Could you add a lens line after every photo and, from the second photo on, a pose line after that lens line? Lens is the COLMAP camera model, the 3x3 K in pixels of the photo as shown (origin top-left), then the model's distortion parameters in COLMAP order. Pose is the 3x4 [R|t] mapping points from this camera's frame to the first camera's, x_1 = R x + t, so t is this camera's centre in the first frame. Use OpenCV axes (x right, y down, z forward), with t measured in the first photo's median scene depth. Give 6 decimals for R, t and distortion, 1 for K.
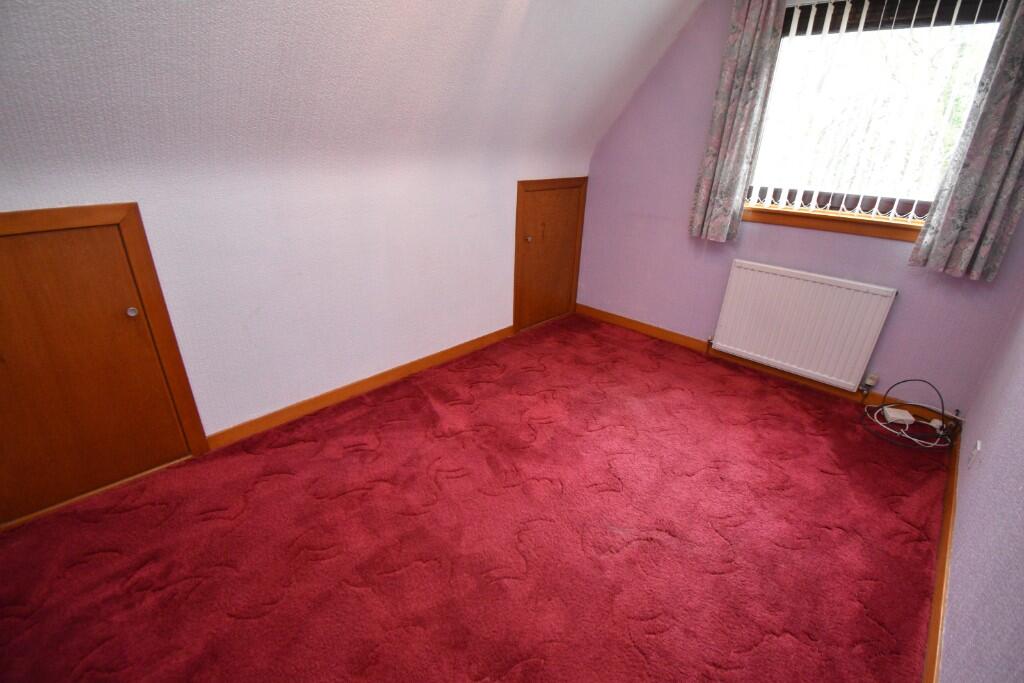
lens RADIAL K [[469.9, 0, 512.0], [0, 469.9, 341.5], [0, 0, 1]] dist [-0.000642, -0.000106]
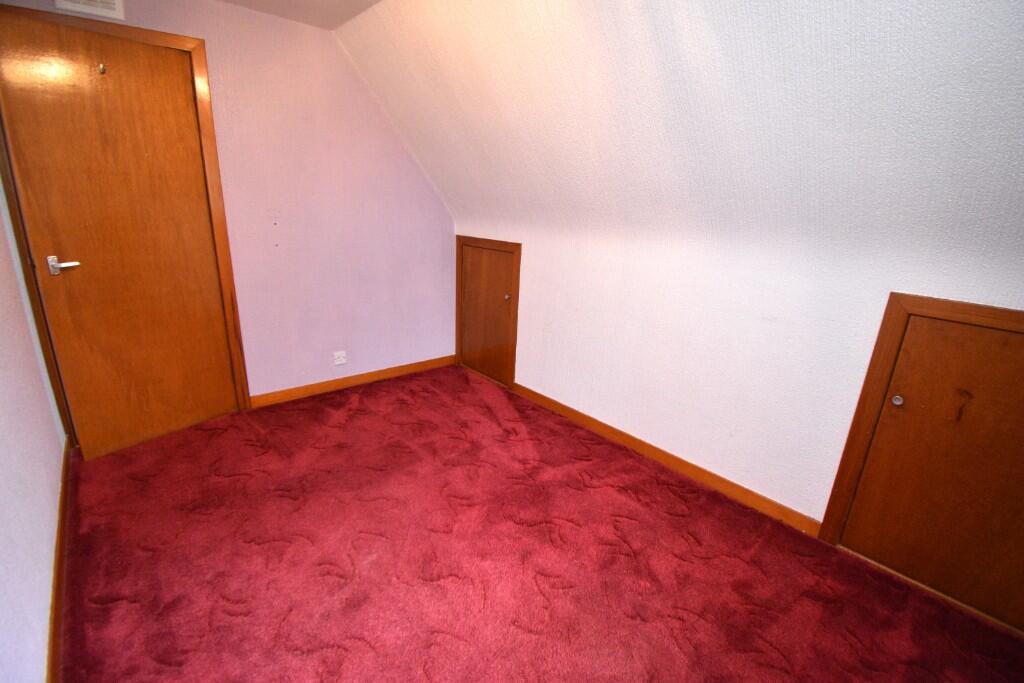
lens RADIAL K [[469.9, 0, 512.0], [0, 469.9, 341.5], [0, 0, 1]] dist [-0.000642, -0.000106]
pose [[-0.105293, 0.244865, -0.963823, 0.881971], [-0.434938, 0.860254, 0.266068, -0.346148], [0.894283, 0.447218, 0.015922, 0.868976]]
